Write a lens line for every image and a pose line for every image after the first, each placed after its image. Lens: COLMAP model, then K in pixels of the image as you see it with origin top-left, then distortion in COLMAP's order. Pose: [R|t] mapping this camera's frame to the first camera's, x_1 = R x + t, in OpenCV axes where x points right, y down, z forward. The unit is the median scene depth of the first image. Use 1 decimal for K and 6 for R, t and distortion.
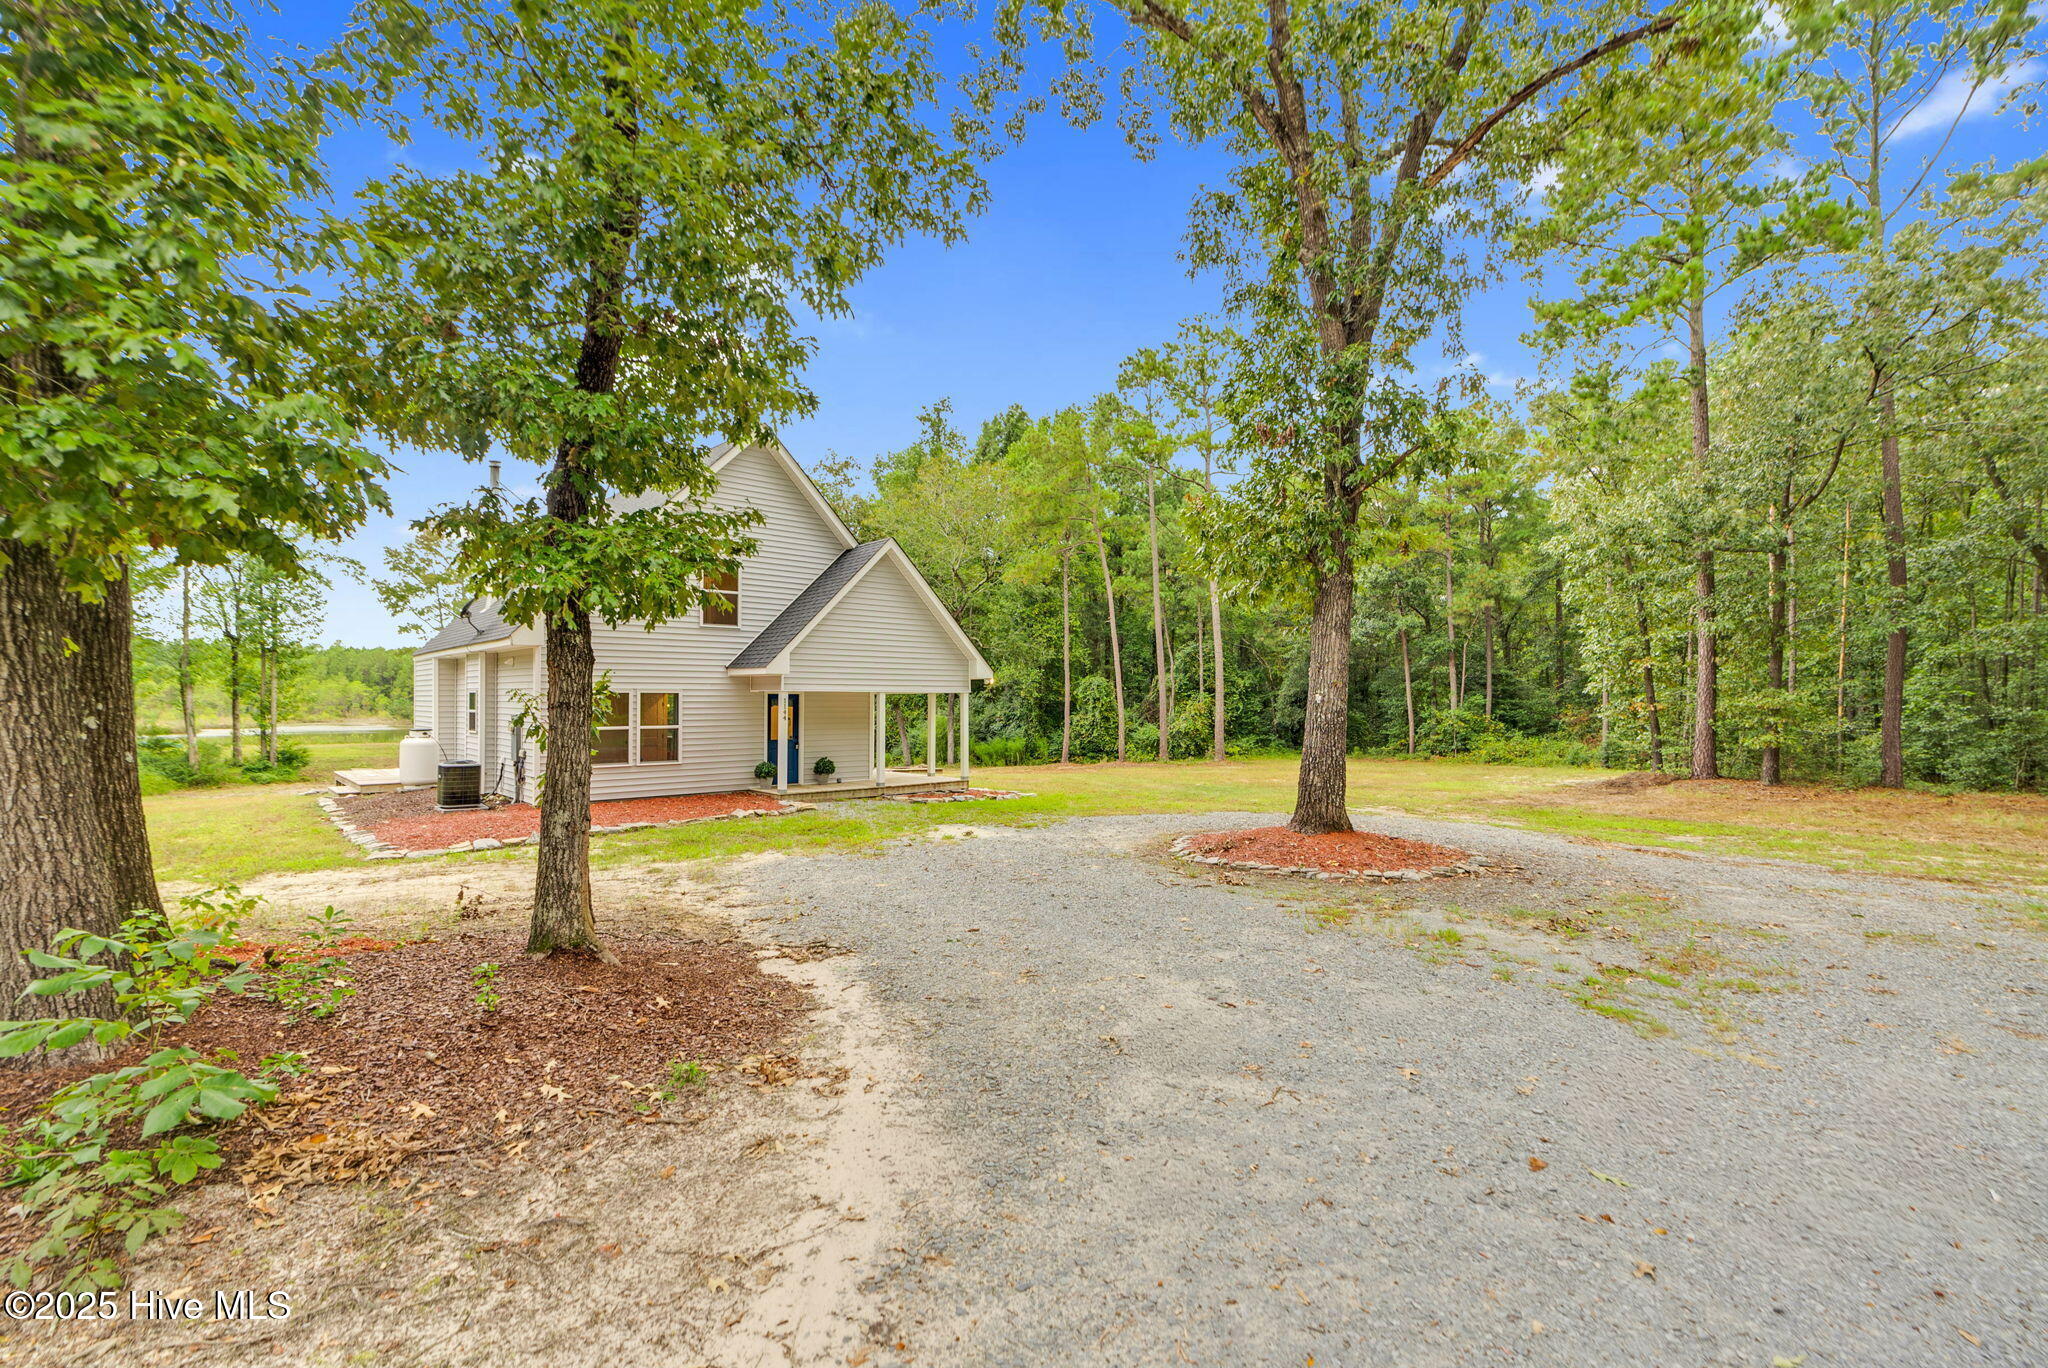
lens RADIAL K [[893.8, 0, 1024.0], [0, 893.8, 684.0], [0, 0, 1]] dist [-0.000899, -0.000222]
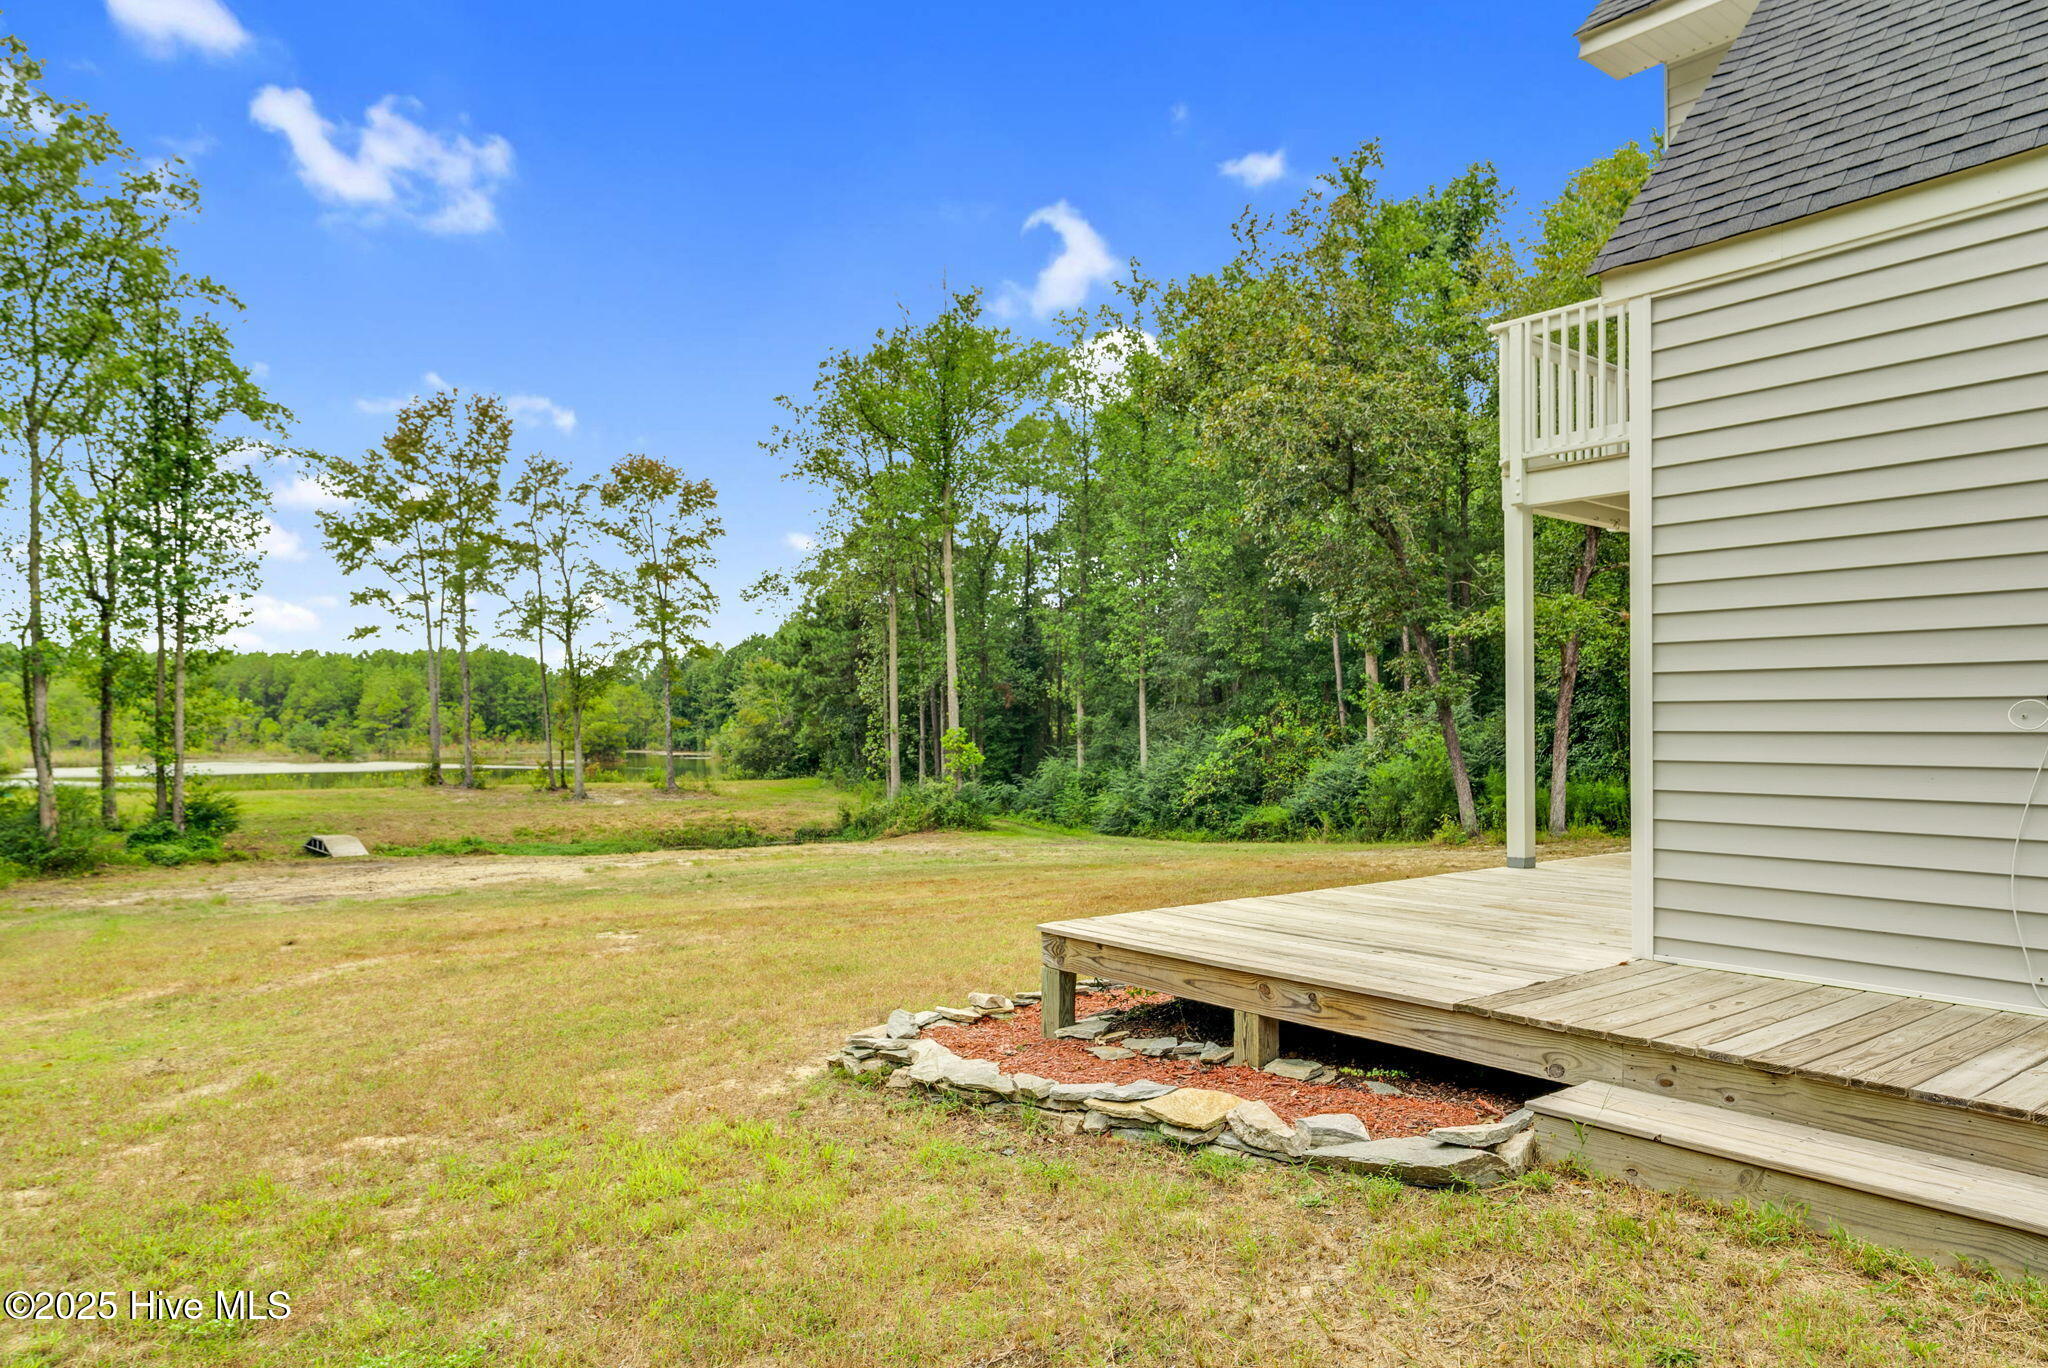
lens RADIAL K [[1284.6, 0, 1021.6], [0, 1284.6, 707.3], [0, 0, 1]] dist [0.003930, 0.002633]
pose [[0.996993, -0.002000, -0.077469, -0.258048], [0.002008, 0.999998, 0.000029, 0.016488], [0.077469, -0.000185, 0.996995, 0.247573]]
